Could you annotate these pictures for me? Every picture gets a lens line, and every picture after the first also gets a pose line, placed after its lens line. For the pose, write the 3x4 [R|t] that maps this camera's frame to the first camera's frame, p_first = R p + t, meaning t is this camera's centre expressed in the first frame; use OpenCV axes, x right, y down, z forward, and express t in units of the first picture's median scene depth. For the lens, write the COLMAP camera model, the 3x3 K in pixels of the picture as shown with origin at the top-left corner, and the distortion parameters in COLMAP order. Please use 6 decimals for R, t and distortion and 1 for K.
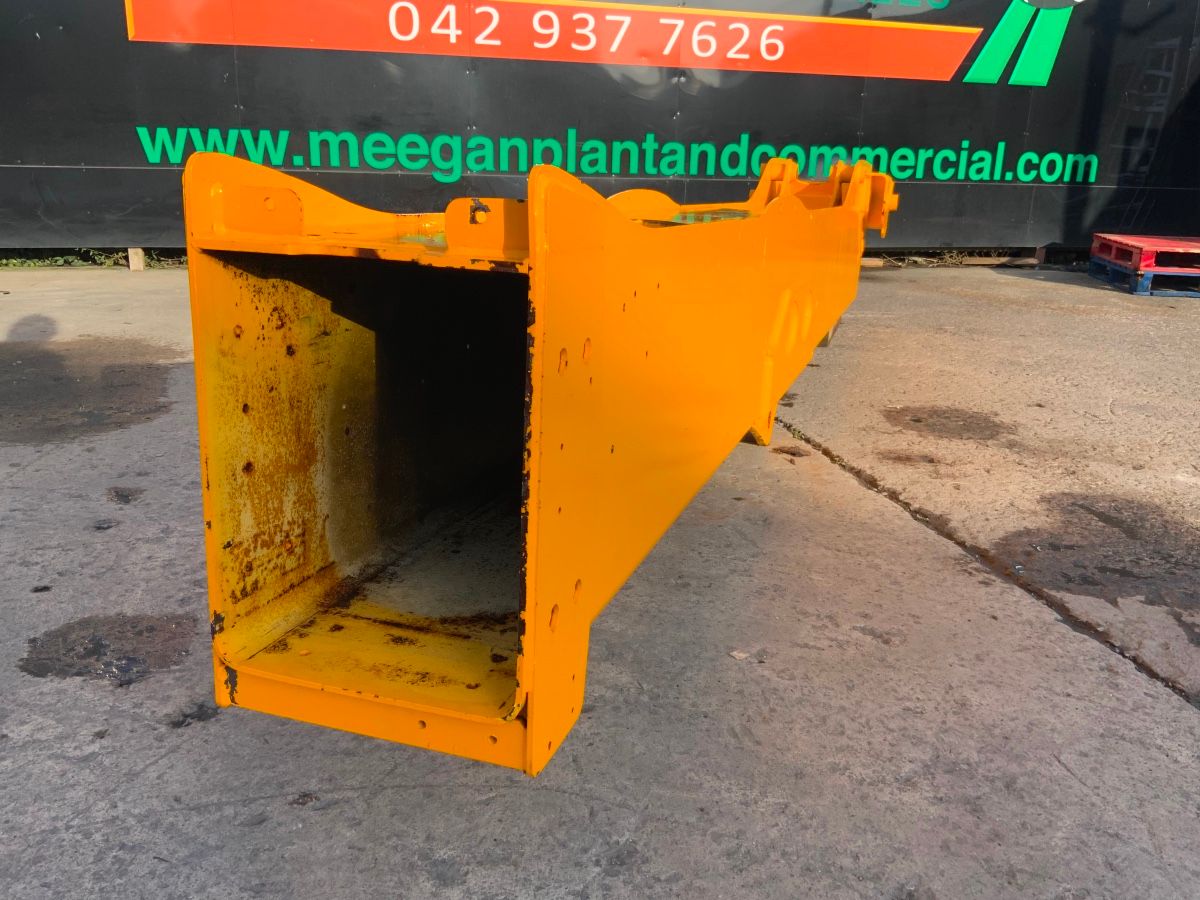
lens RADIAL K [[996.9, 0, 600.8], [0, 996.9, 466.9], [0, 0, 1]] dist [0.058877, -0.122738]
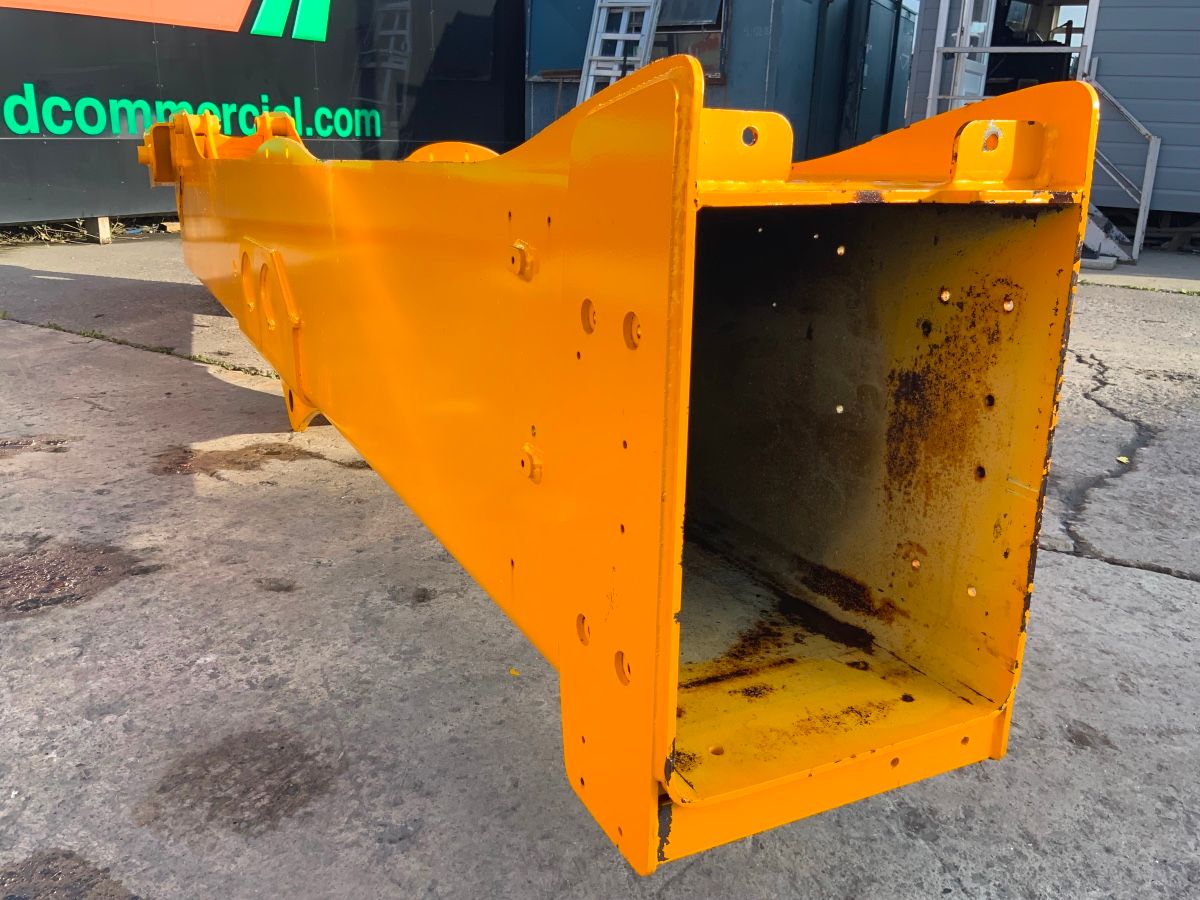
lens RADIAL K [[996.9, 0, 616.0], [0, 996.9, 456.1], [0, 0, 1]] dist [0.058877, -0.122738]
pose [[0.708964, -0.224767, 0.668468, -0.143451], [0.206775, 0.972445, 0.107676, -0.022060], [-0.674251, 0.061884, 0.735905, 0.088398]]
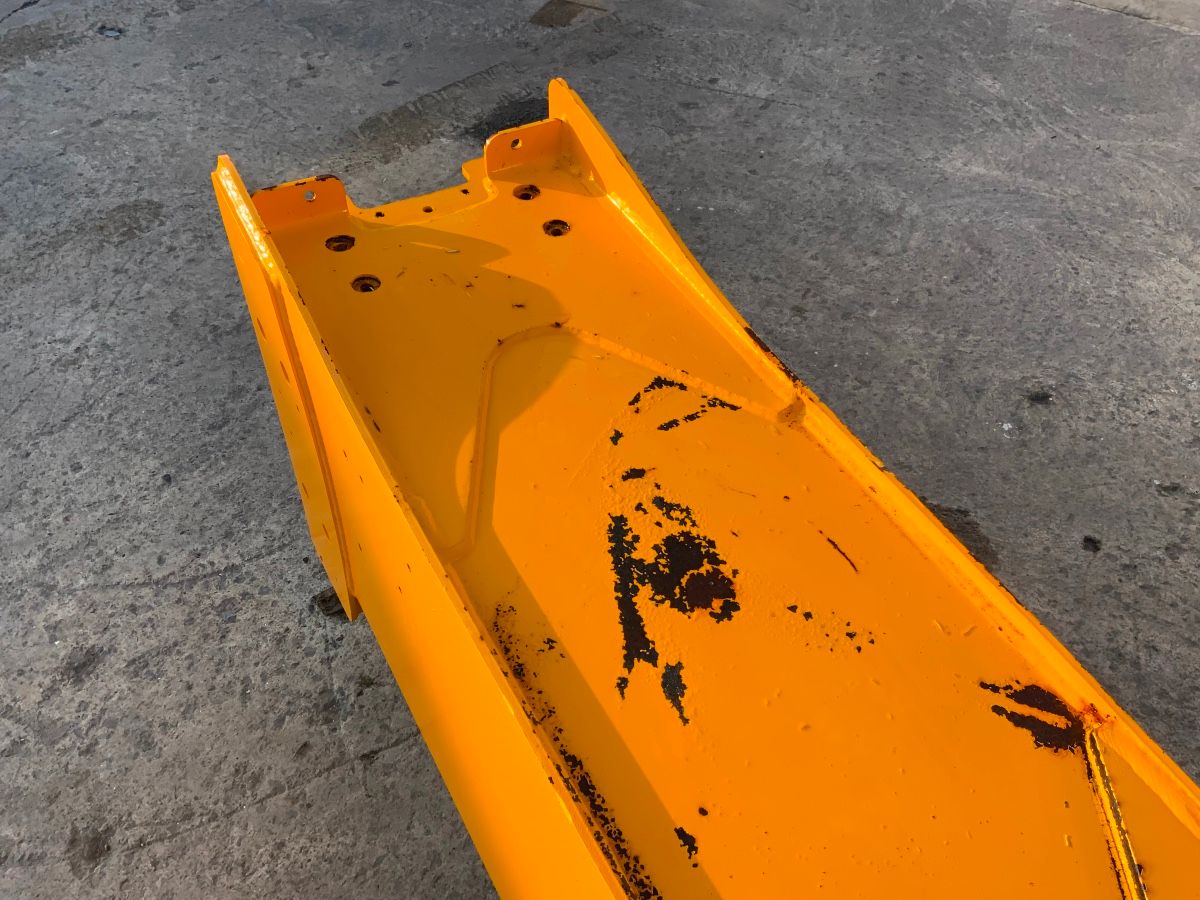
lens RADIAL K [[996.9, 0, 605.5], [0, 996.9, 452.0], [0, 0, 1]] dist [0.058877, -0.122738]
pose [[-0.664007, 0.506343, -0.550192, 0.058076], [-0.280436, 0.513467, 0.810992, -0.158230], [0.693145, 0.692798, -0.198949, 0.239493]]
